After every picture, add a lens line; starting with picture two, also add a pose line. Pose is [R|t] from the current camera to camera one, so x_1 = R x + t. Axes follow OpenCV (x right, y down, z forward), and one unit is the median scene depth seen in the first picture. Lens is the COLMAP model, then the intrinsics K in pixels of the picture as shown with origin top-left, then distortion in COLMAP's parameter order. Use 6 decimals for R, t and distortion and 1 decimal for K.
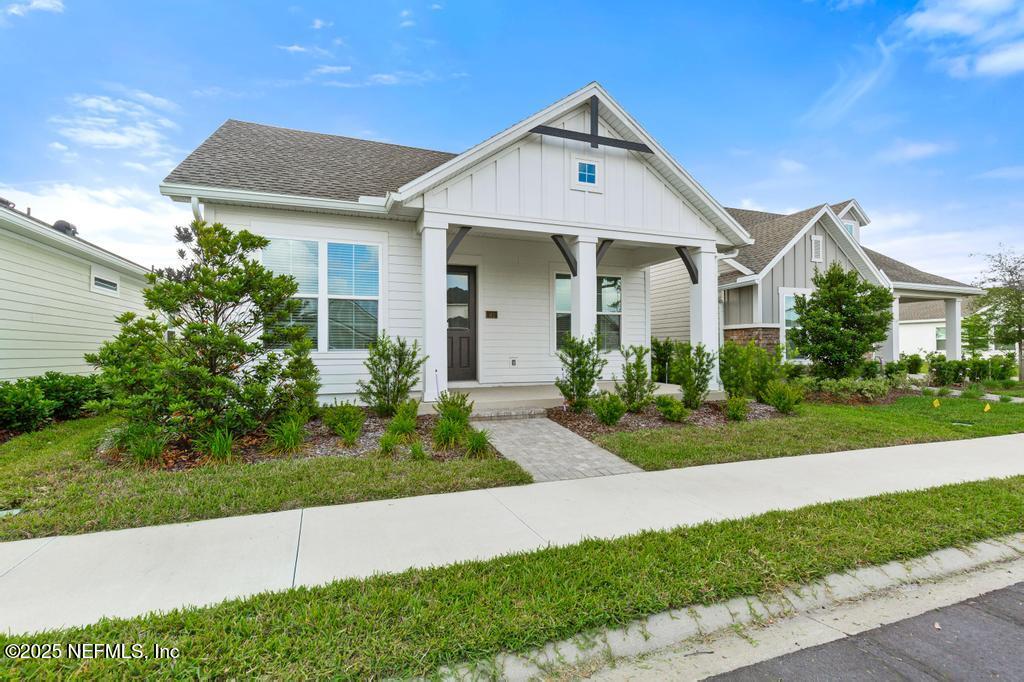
lens RADIAL K [[471.6, 0, 512.0], [0, 471.6, 341.0], [0, 0, 1]] dist [0.005725, -0.000516]
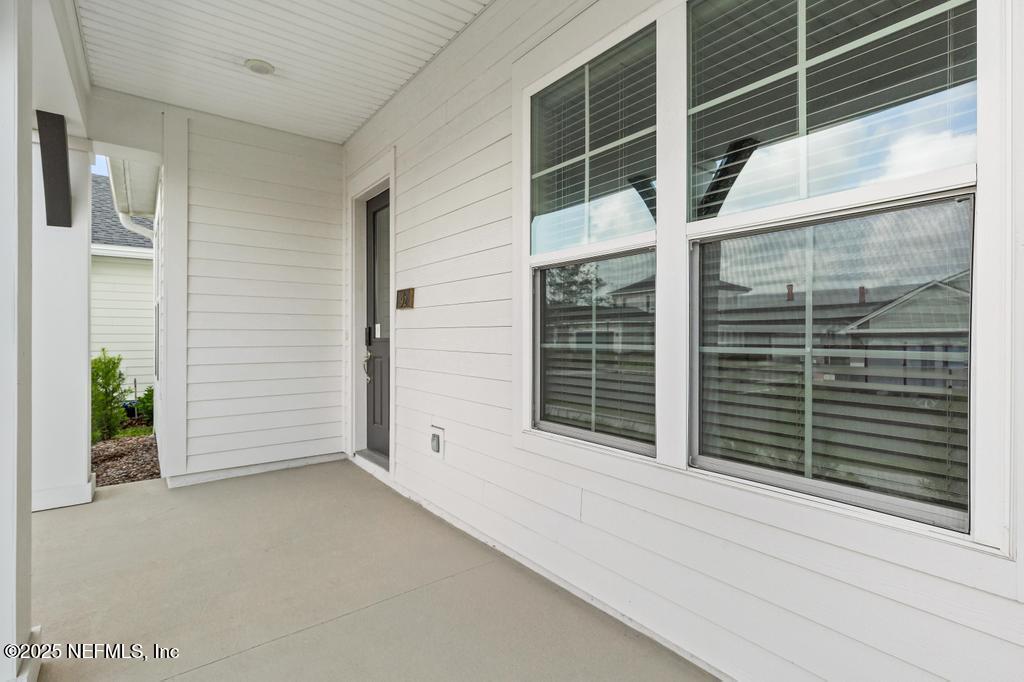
lens RADIAL K [[471.6, 0, 512.0], [0, 471.6, 341.0], [0, 0, 1]] dist [0.005725, -0.000516]
pose [[0.300015, 0.007730, -0.953903, 0.421371], [0.013199, 0.999838, 0.012254, -0.034658], [0.953843, -0.016267, 0.299865, 1.243845]]
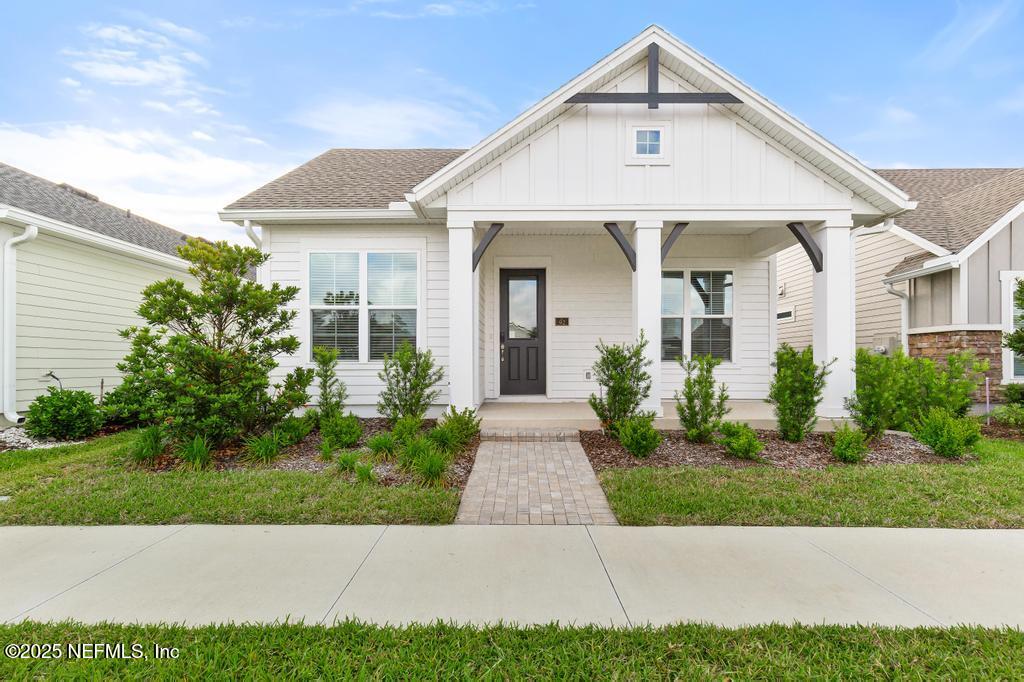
lens RADIAL K [[479.7, 0, 511.0], [0, 479.7, 360.0], [0, 0, 1]] dist [0.004790, 0.000349]
pose [[0.934996, 0.000878, -0.354657, 0.242524], [0.004997, 0.999865, 0.015650, 0.002782], [0.354622, -0.016404, 0.934866, 0.148666]]
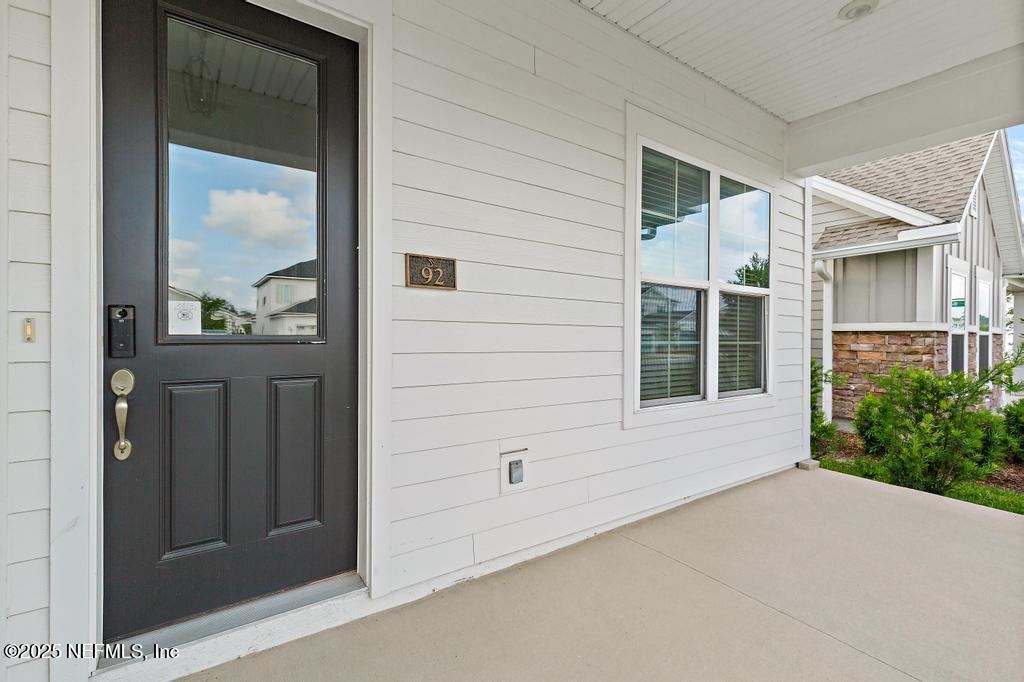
lens RADIAL K [[471.6, 0, 512.0], [0, 471.6, 341.0], [0, 0, 1]] dist [0.005725, -0.000516]
pose [[0.966630, 0.008958, 0.256022, -0.080453], [-0.017886, 0.999310, 0.032562, -0.040417], [-0.255553, -0.036054, 0.966122, 0.995174]]
